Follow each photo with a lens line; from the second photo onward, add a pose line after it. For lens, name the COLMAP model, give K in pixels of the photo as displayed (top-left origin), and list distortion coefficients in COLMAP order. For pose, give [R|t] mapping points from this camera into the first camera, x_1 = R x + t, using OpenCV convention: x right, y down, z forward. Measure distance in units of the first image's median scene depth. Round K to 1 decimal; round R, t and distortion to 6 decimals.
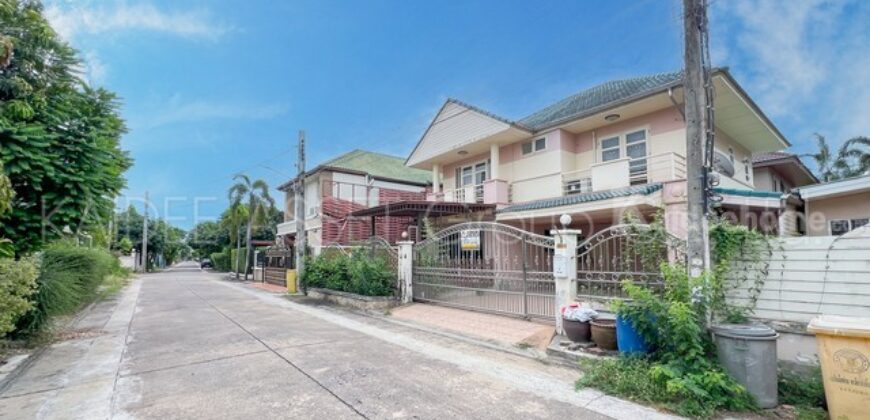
lens RADIAL K [[361.7, 0, 437.7], [0, 361.7, 253.2], [0, 0, 1]] dist [-0.000650, 0.000003]
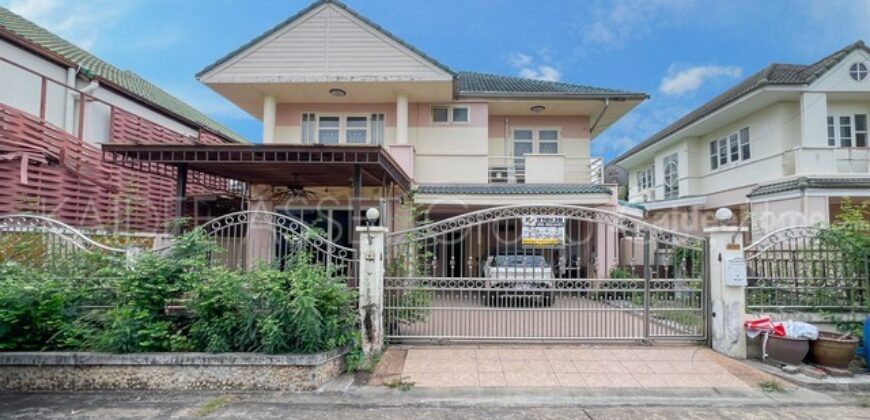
lens RADIAL K [[388.3, 0, 437.9], [0, 388.3, 221.1], [0, 0, 1]] dist [0.001449, 0.000165]
pose [[0.628059, 0.076557, 0.774391, -0.402576], [-0.017850, 0.996304, -0.084018, 0.003118], [-0.777961, 0.038945, 0.627104, 0.538453]]
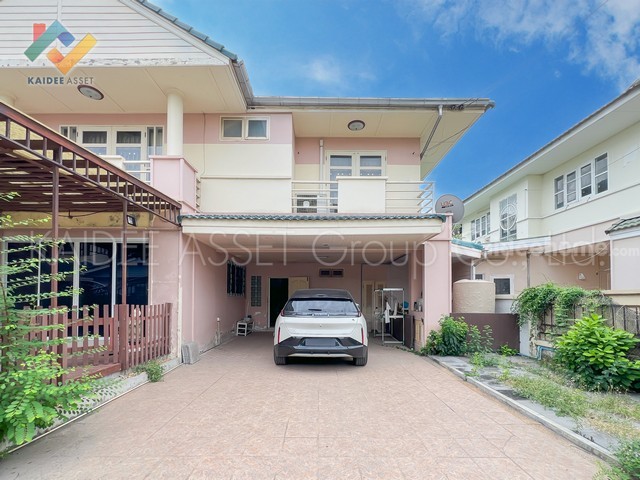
lens RADIAL K [[287.7, 0, 307.7], [0, 287.7, 284.9], [0, 0, 1]] dist [0.003741, 0.000812]
pose [[0.646970, 0.057140, 0.760371, -0.031662], [-0.016196, 0.997993, -0.061216, 0.005967], [-0.762343, 0.027290, 0.646597, 0.637198]]
